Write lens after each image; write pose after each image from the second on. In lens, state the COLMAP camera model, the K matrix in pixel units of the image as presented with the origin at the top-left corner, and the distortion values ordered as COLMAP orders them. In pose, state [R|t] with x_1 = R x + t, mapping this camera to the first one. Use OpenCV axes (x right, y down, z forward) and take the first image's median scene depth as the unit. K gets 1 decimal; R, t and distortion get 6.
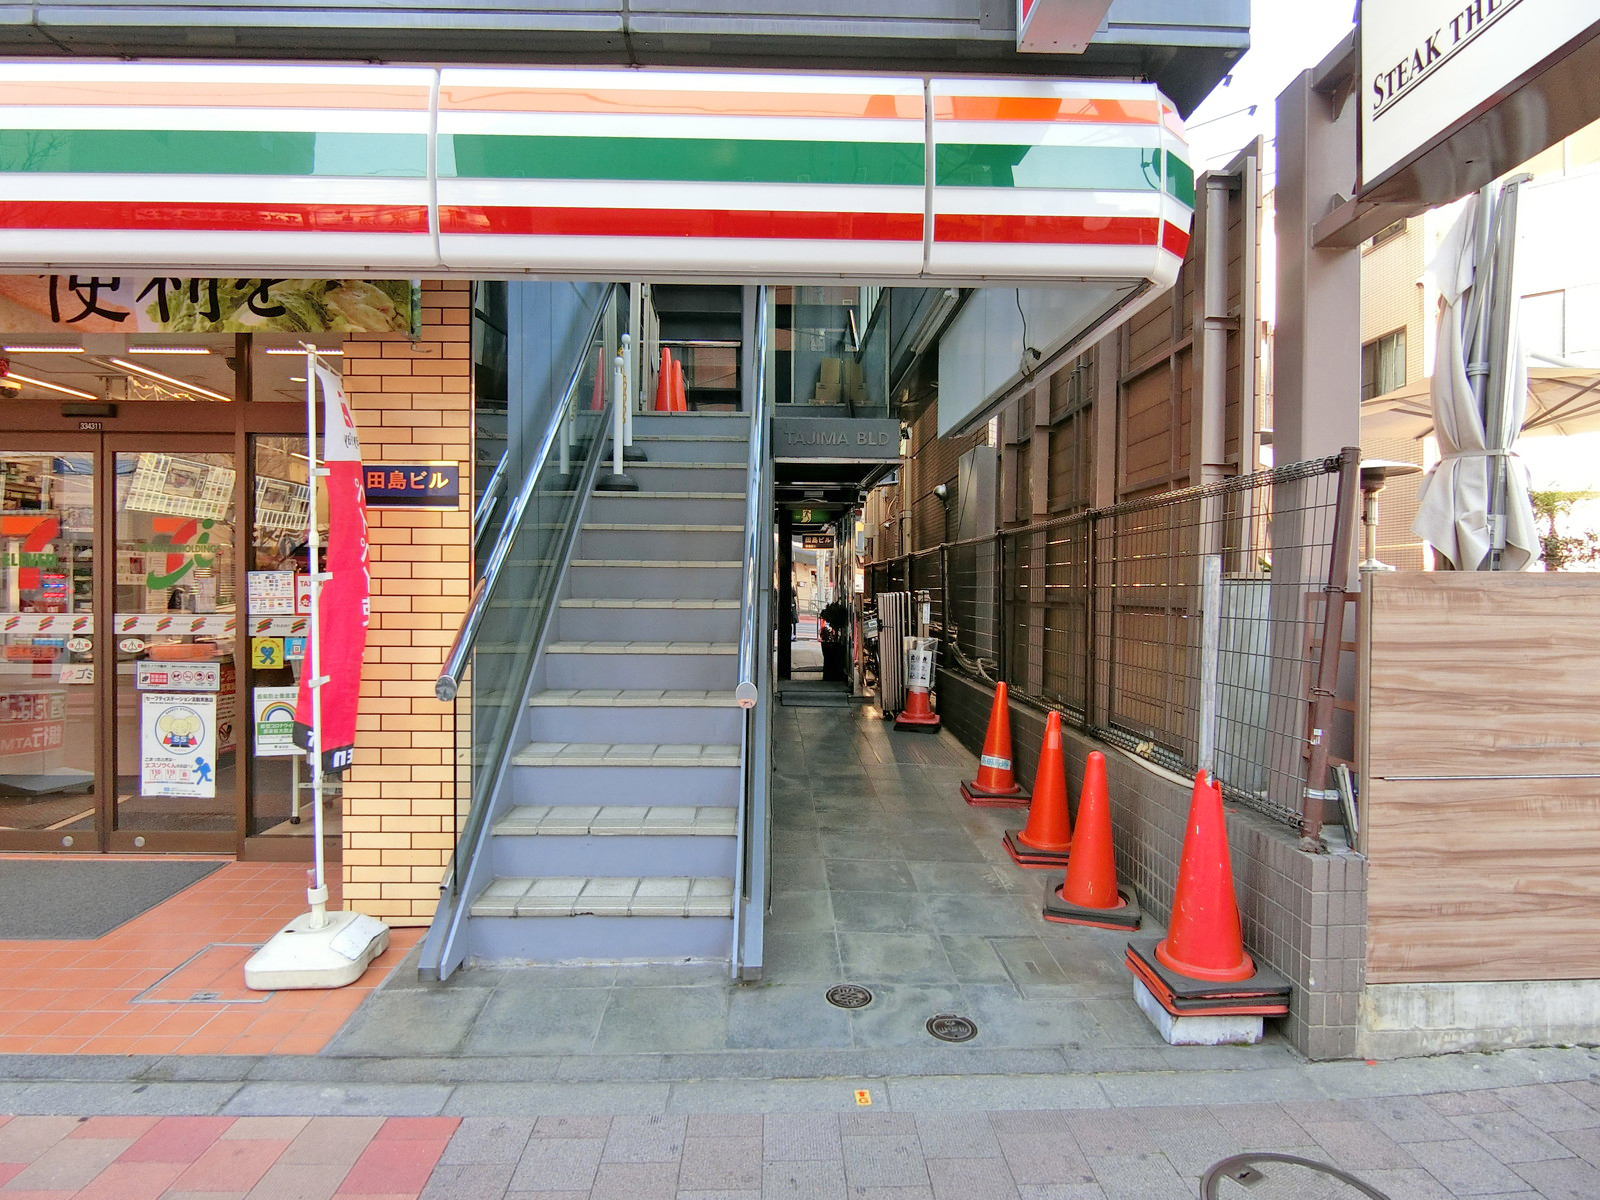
lens RADIAL K [[888.7, 0, 800.0], [0, 888.7, 583.0], [0, 0, 1]] dist [-0.005953, -0.002506]
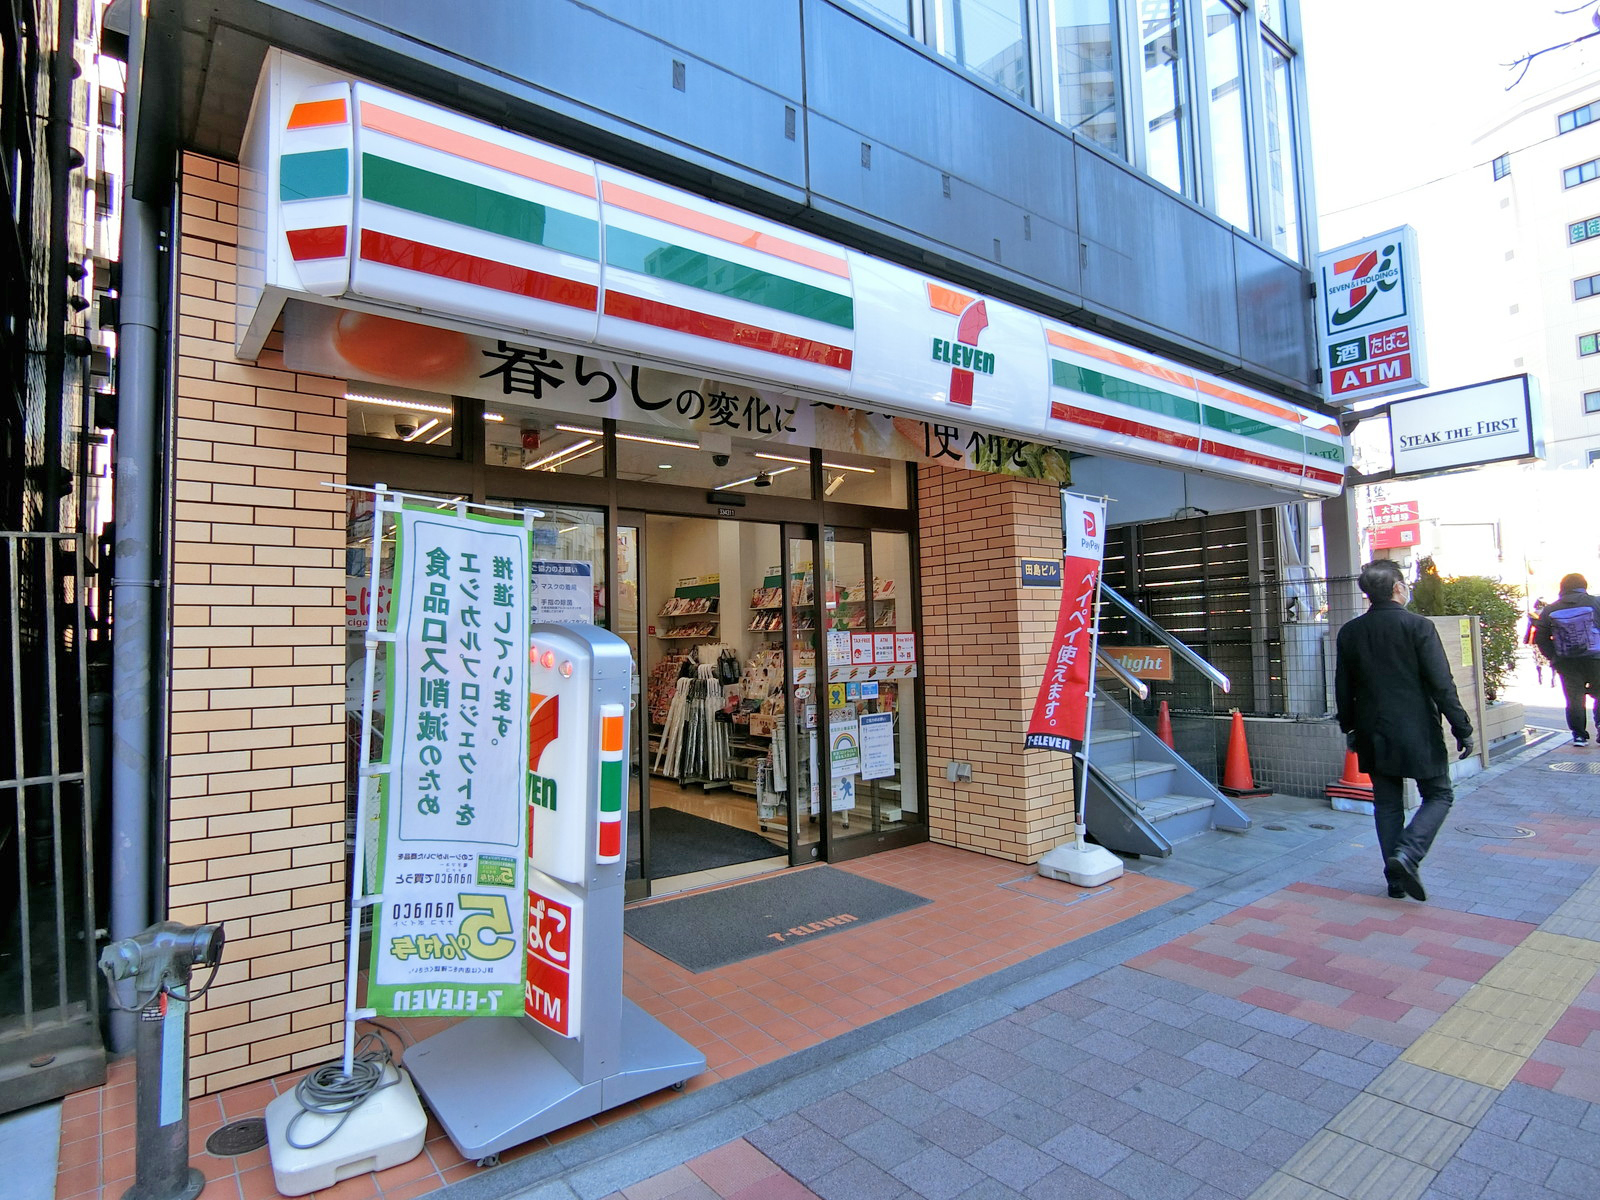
lens RADIAL K [[900.0, 0, 800.0], [0, 900.0, 600.0], [0, 0, 1]] dist [-0.003186, -0.000315]
pose [[0.782256, -0.003299, 0.622948, -1.885562], [0.020526, 0.999580, -0.020481, -0.043606], [-0.622619, 0.028808, 0.781995, 0.016958]]
